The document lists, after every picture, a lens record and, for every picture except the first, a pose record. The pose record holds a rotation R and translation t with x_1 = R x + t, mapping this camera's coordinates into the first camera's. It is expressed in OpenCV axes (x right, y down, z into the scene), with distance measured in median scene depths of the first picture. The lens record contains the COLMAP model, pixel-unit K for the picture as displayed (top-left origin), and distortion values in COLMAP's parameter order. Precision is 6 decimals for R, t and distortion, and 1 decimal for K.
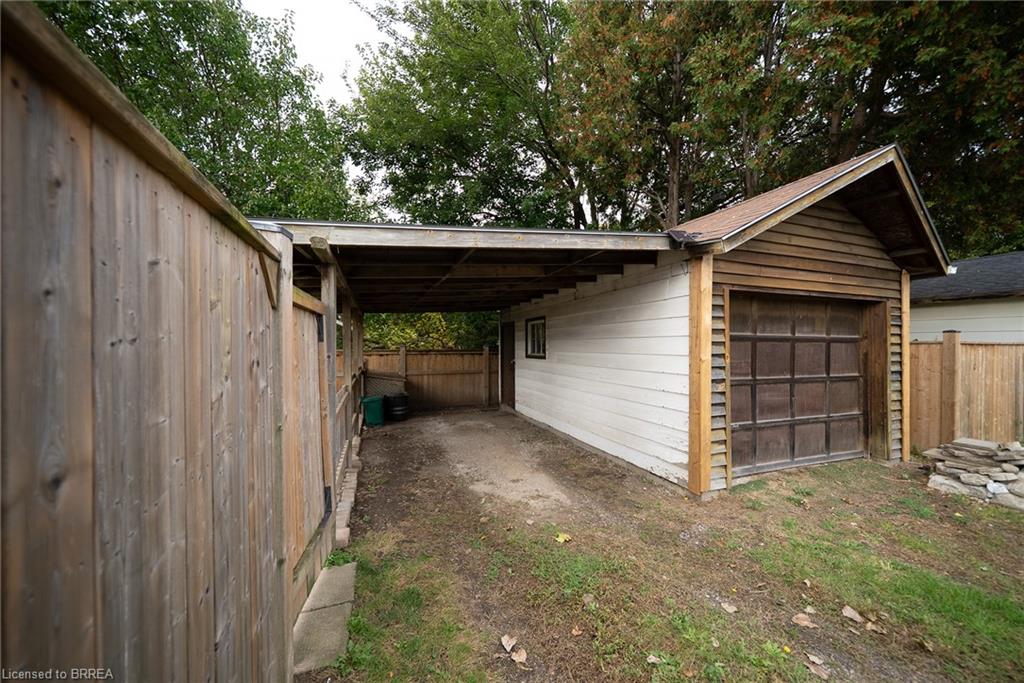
lens RADIAL K [[354.4, 0, 509.0], [0, 354.4, 345.3], [0, 0, 1]] dist [0.000723, -0.000053]
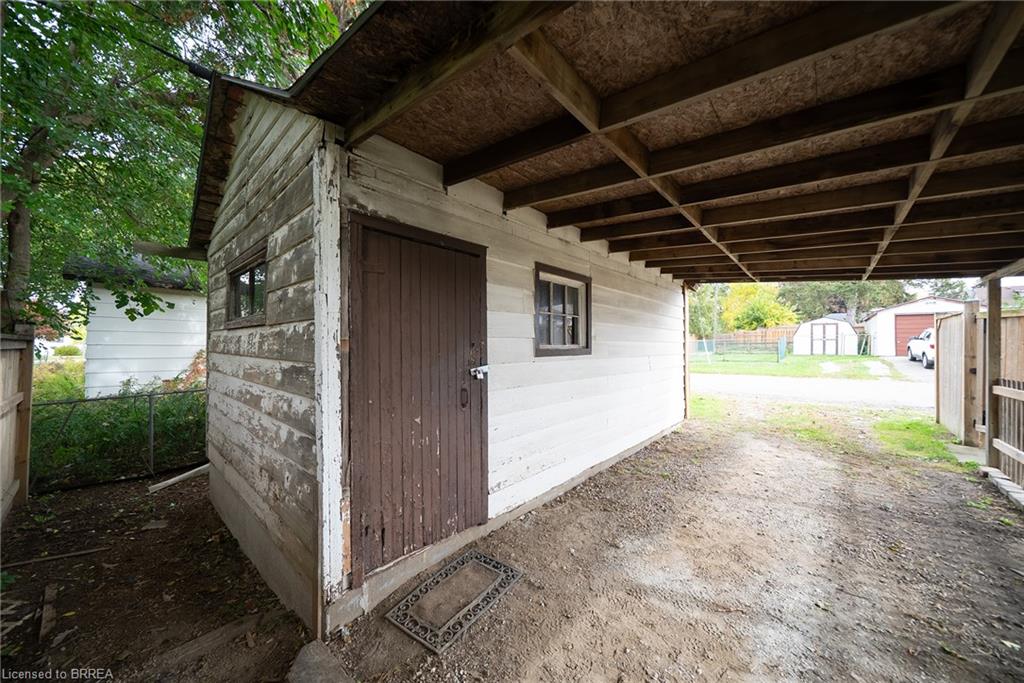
lens RADIAL K [[354.4, 0, 509.0], [0, 354.4, 345.3], [0, 0, 1]] dist [0.000723, -0.000053]
pose [[-0.475705, -0.001158, 0.879604, -0.693999], [-0.003206, 0.999995, -0.000417, 0.053858], [-0.879599, -0.003018, -0.475706, 2.849139]]
